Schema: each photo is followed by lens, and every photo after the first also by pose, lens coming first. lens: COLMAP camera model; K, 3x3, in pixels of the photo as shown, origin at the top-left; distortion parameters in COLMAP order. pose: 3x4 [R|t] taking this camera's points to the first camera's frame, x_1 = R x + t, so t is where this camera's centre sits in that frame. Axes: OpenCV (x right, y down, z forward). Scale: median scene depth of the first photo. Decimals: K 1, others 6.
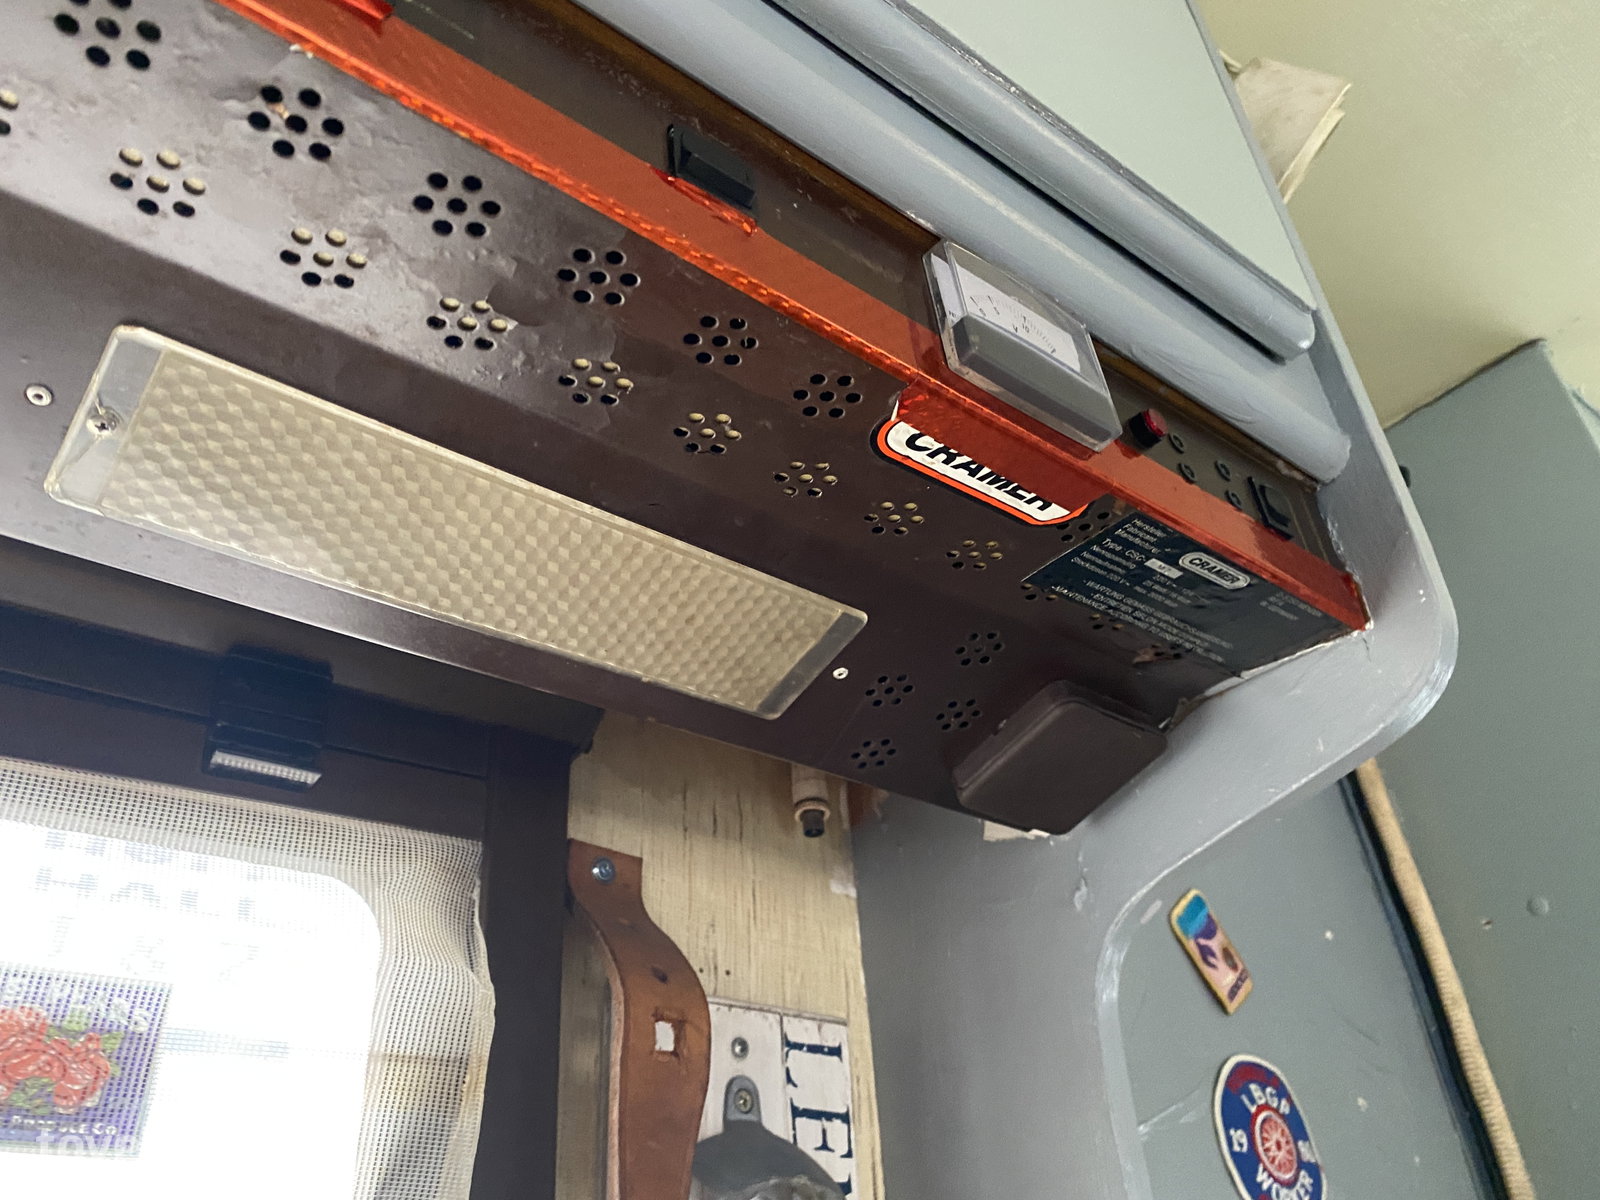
lens RADIAL K [[1210.4, 0, 800.0], [0, 1210.4, 600.0], [0, 0, 1]] dist [-0.017040, -0.006783]
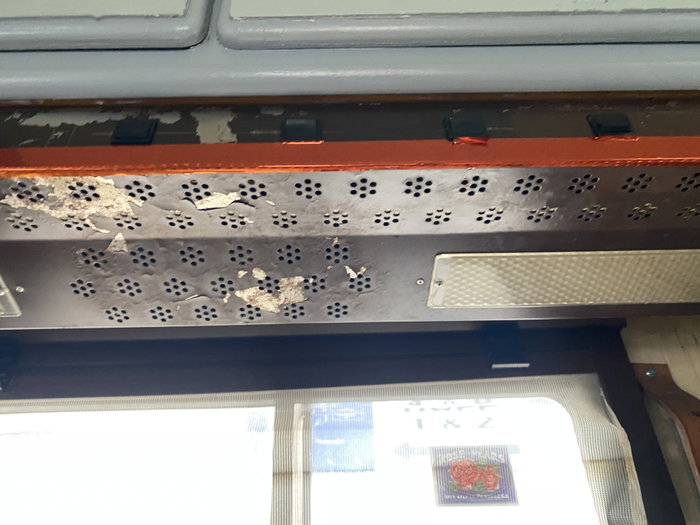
lens RADIAL K [[548.7, 0, 350.0], [0, 548.7, 262.5], [0, 0, 1]] dist [-0.042102, 0.101397]
pose [[0.787770, -0.299900, -0.538032, 0.023533], [0.325616, 0.944203, -0.049543, -0.168444], [0.522869, -0.136163, 0.841467, -0.272833]]
